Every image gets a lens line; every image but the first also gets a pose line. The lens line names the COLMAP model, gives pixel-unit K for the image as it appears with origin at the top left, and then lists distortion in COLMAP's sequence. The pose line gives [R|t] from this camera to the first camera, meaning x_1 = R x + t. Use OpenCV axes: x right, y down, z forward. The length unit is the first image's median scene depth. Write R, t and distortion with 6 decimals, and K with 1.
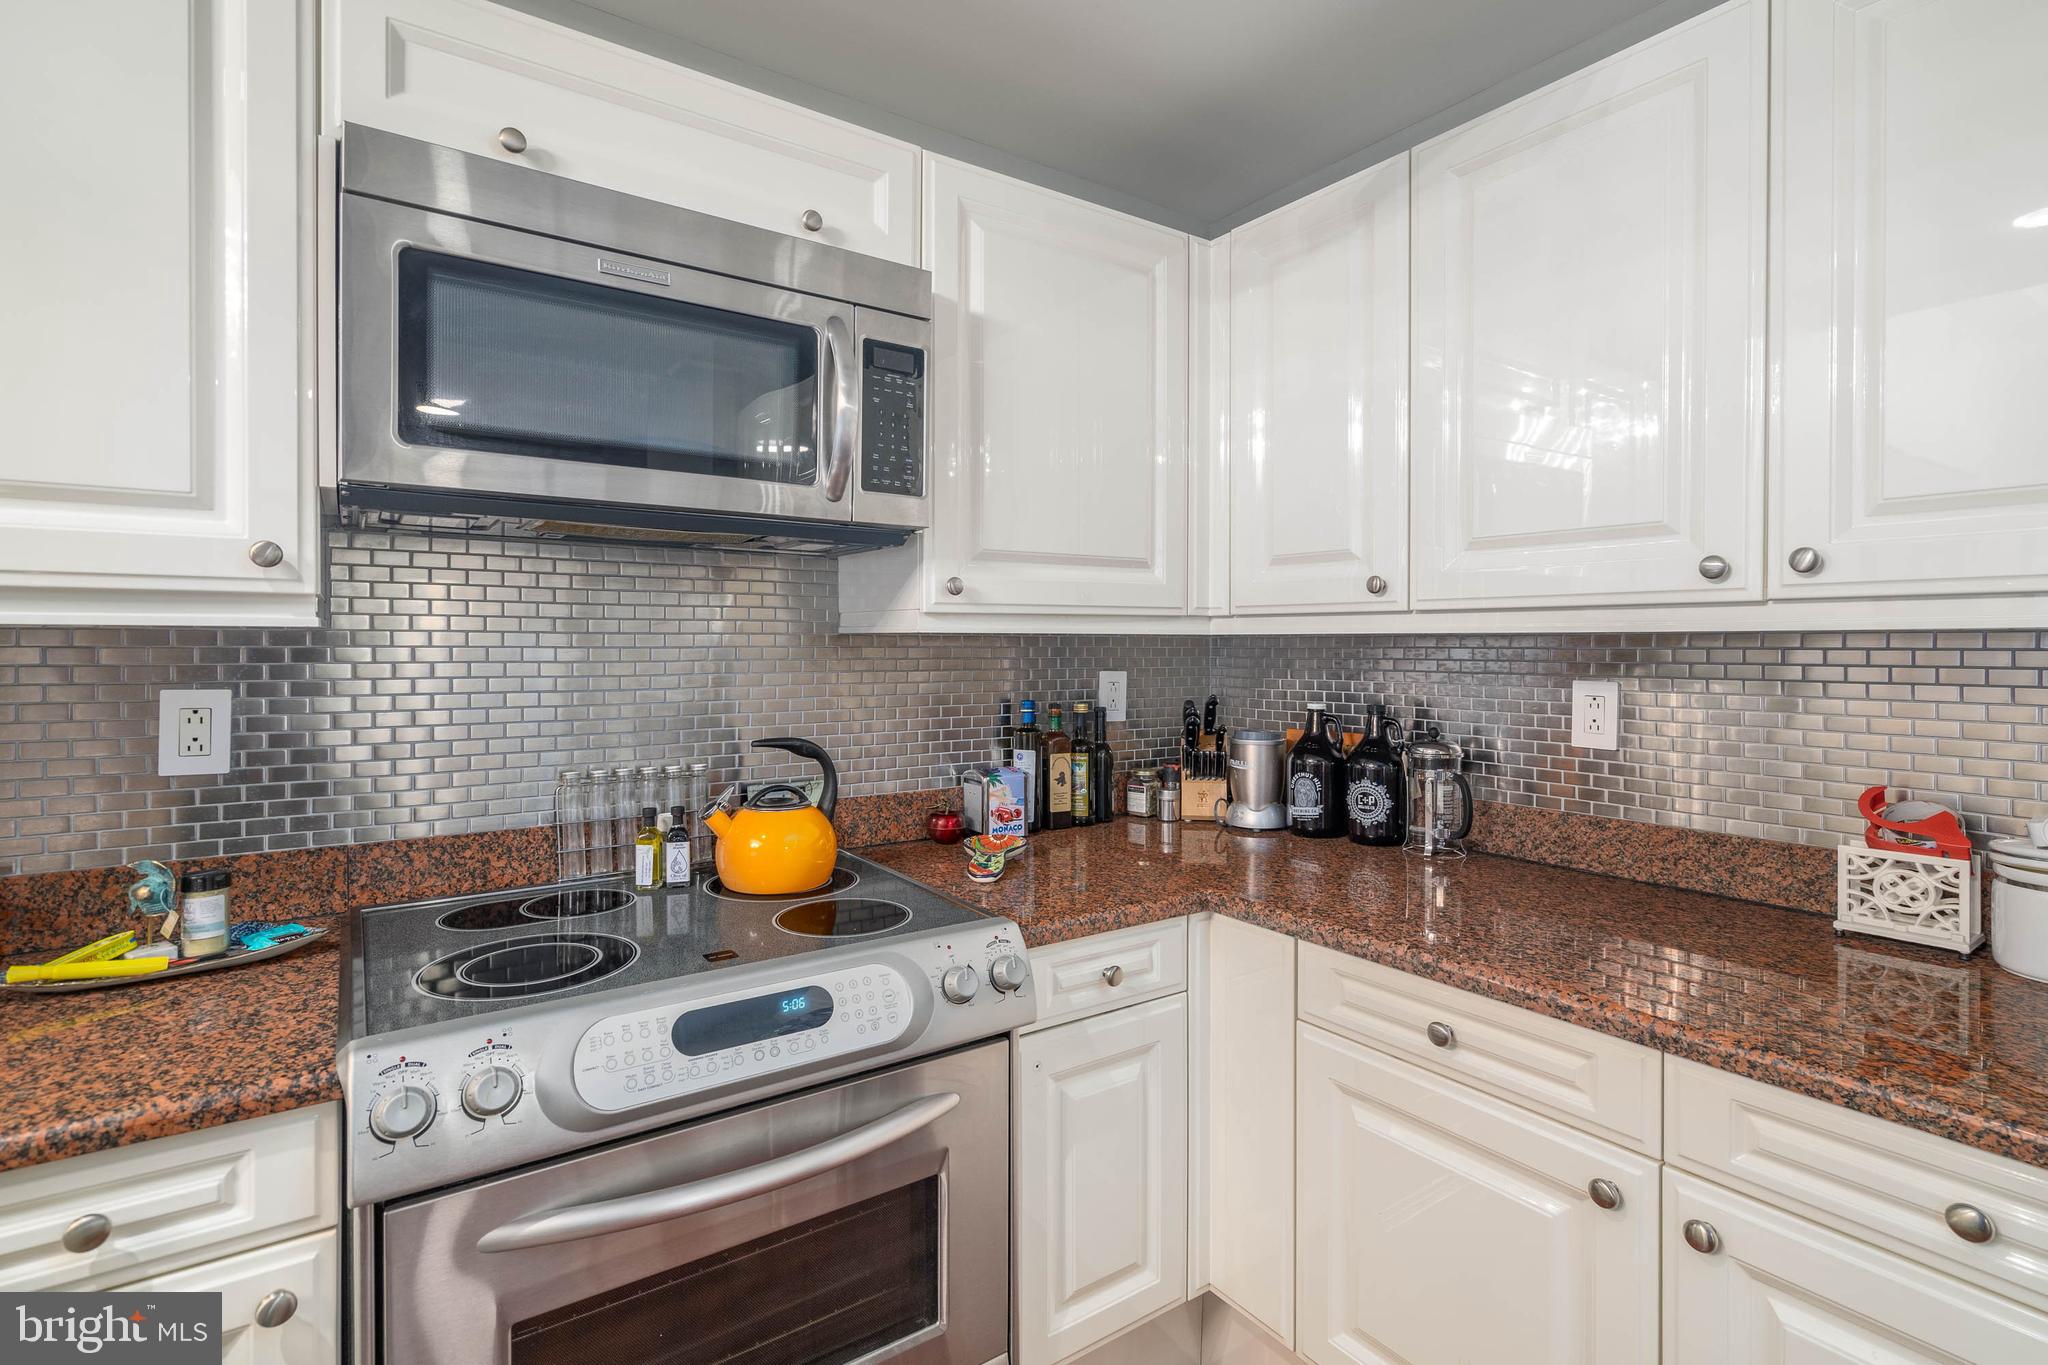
lens RADIAL K [[1022.3, 0, 1130.1], [0, 1022.3, 656.3], [0, 0, 1]] dist [-0.002399, 0.000203]
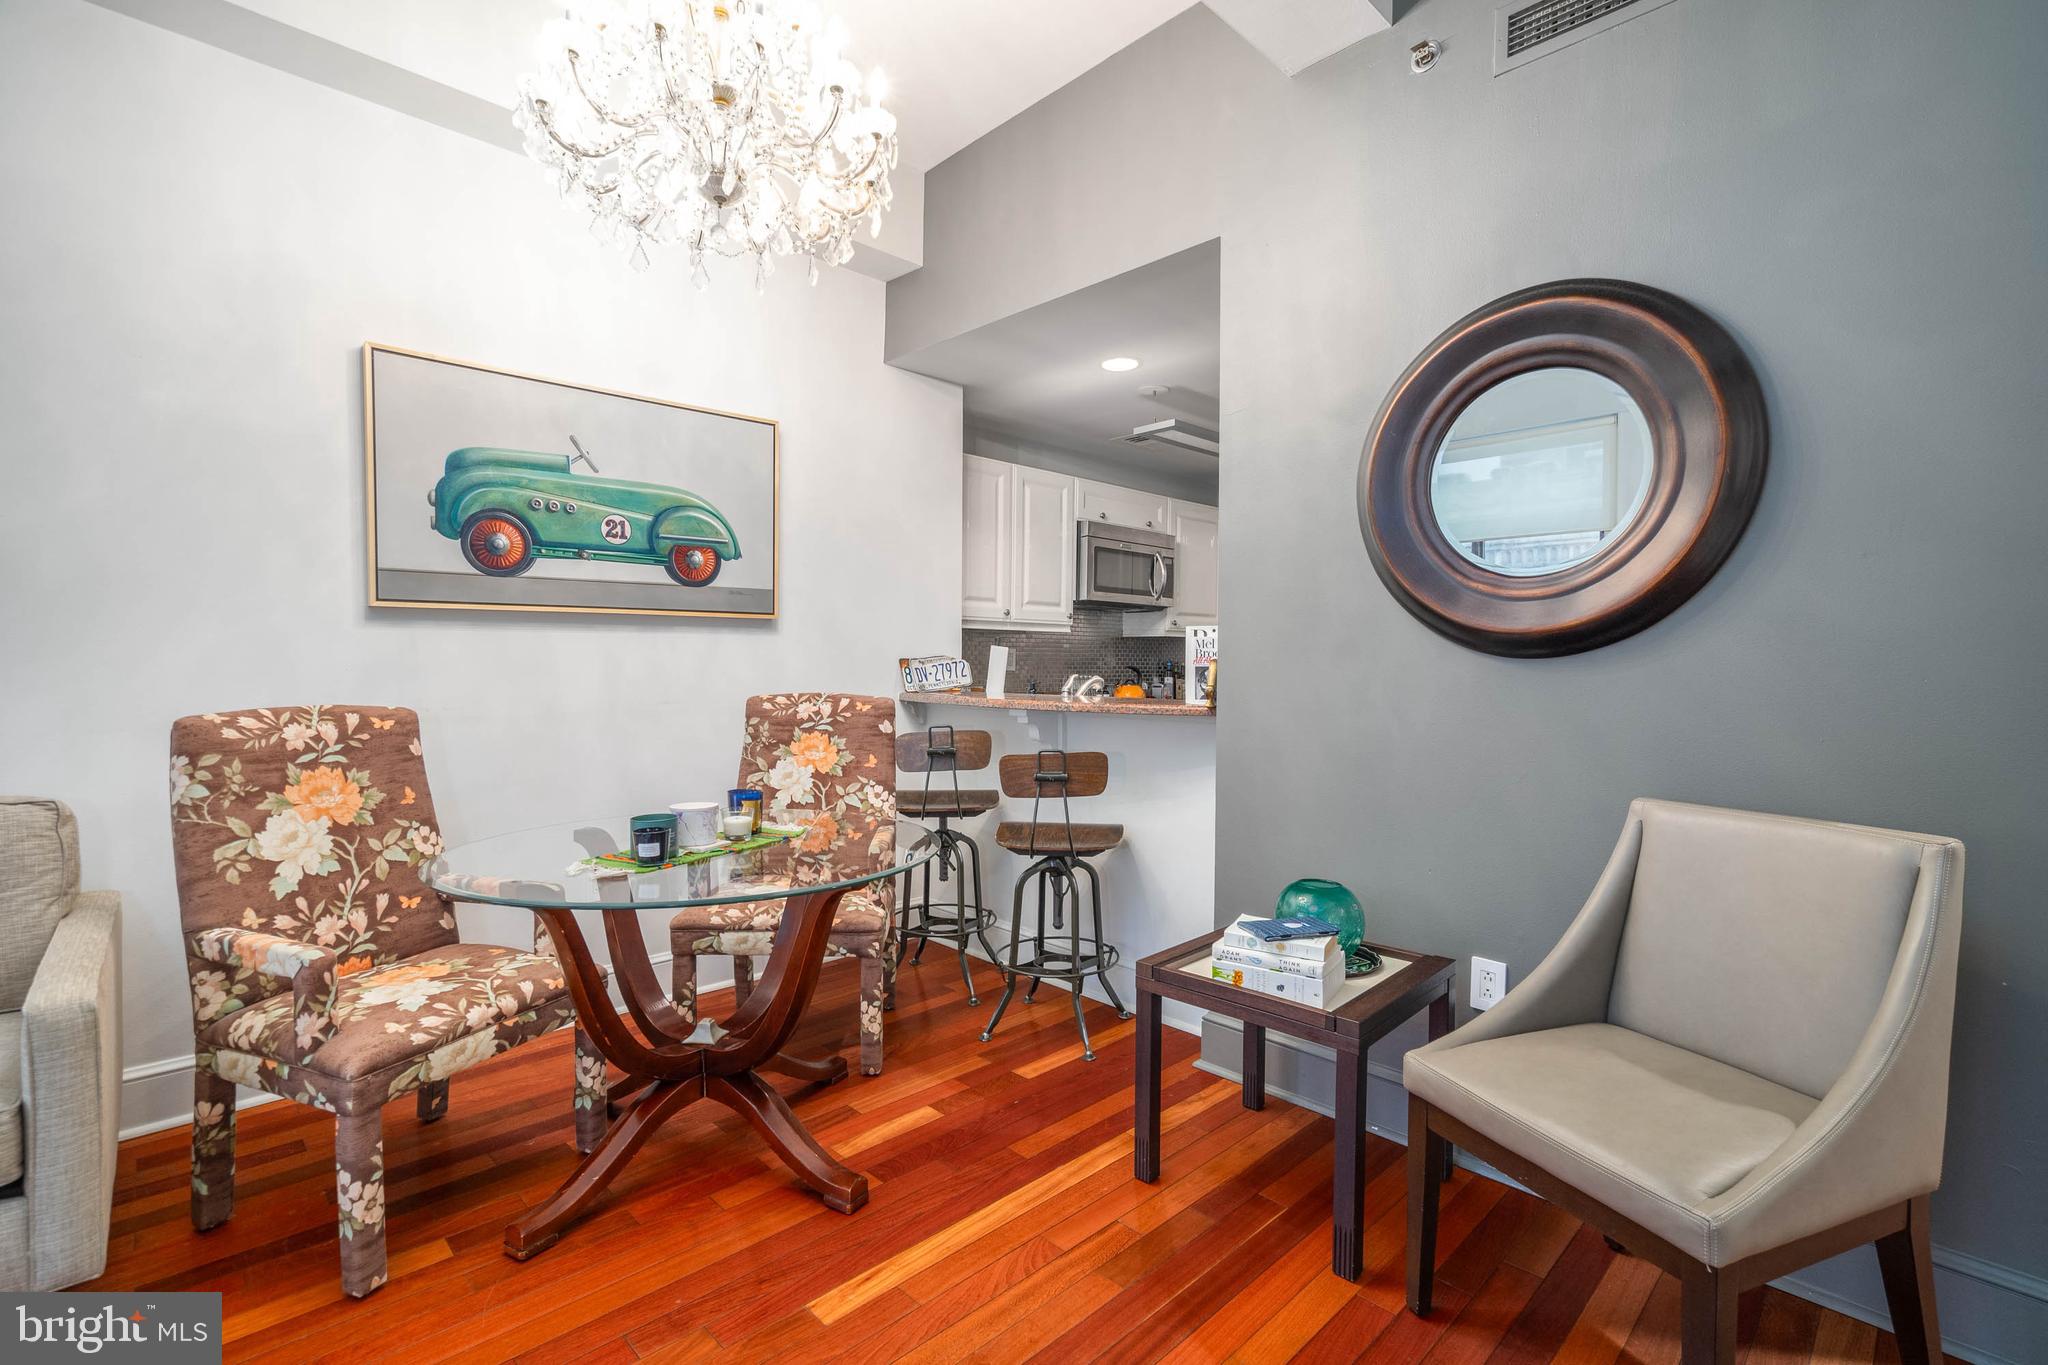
lens RADIAL K [[920.5, 0, 1033.8], [0, 920.5, 682.8], [0, 0, 1]] dist [-0.000730, -0.000194]
pose [[0.993893, 0.002779, 0.110309, -1.025305], [-0.004178, 0.999914, 0.012456, 0.101394], [-0.110265, -0.012840, 0.993819, -2.128097]]
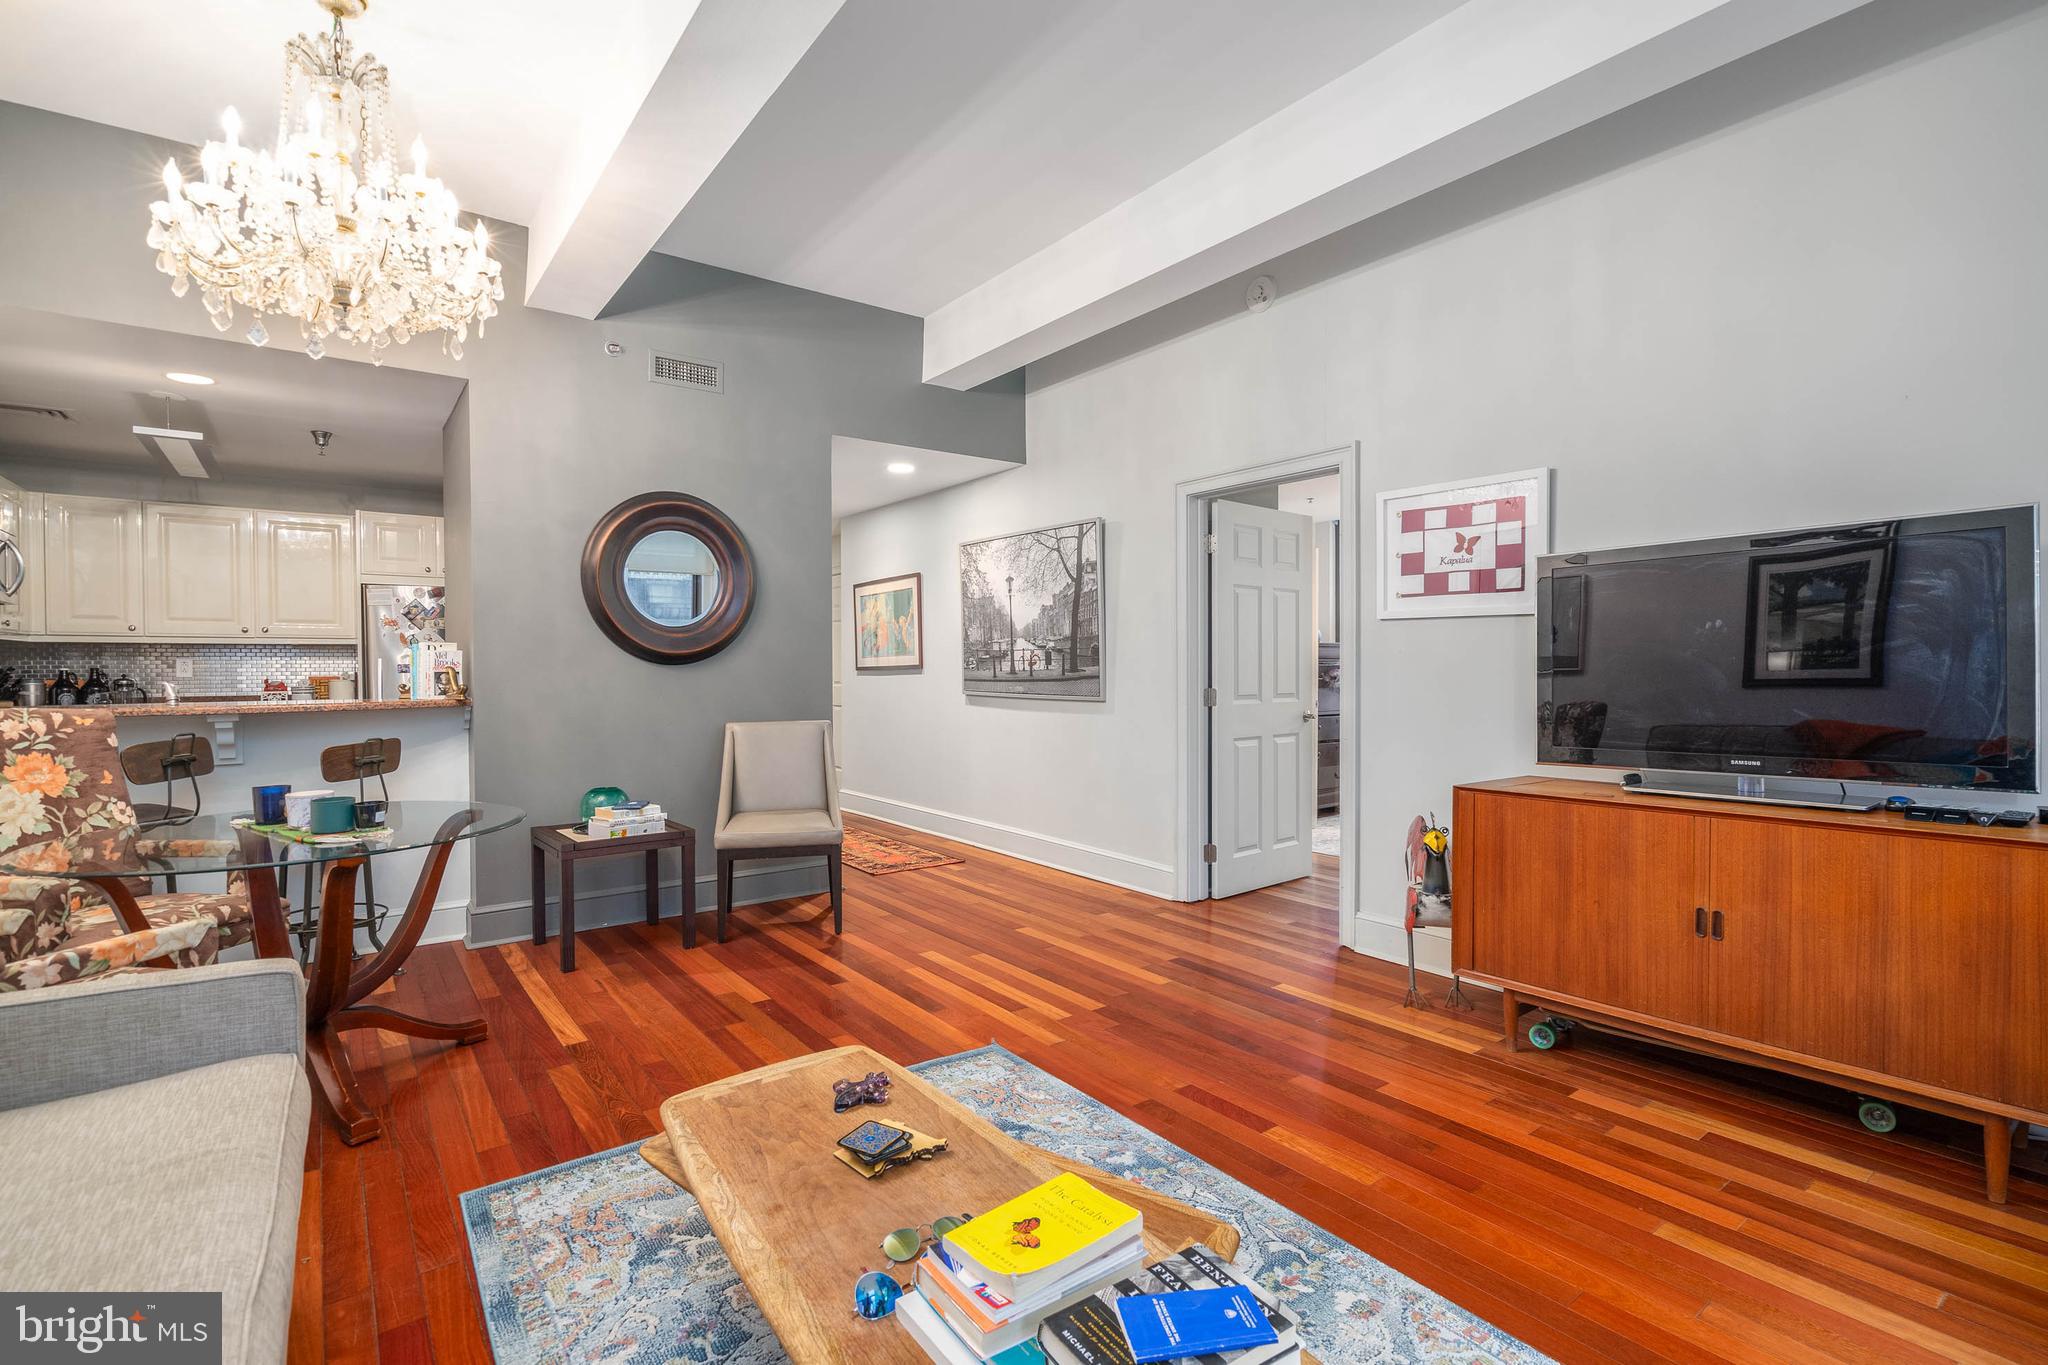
lens RADIAL K [[938.9, 0, 995.6], [0, 938.9, 683.2], [0, 0, 1]] dist [-0.001009, -0.000290]
pose [[0.036346, -0.018536, 0.999167, -2.845844], [0.013695, 0.999743, 0.018049, 0.096807], [-0.999245, 0.013028, 0.036590, -1.993969]]
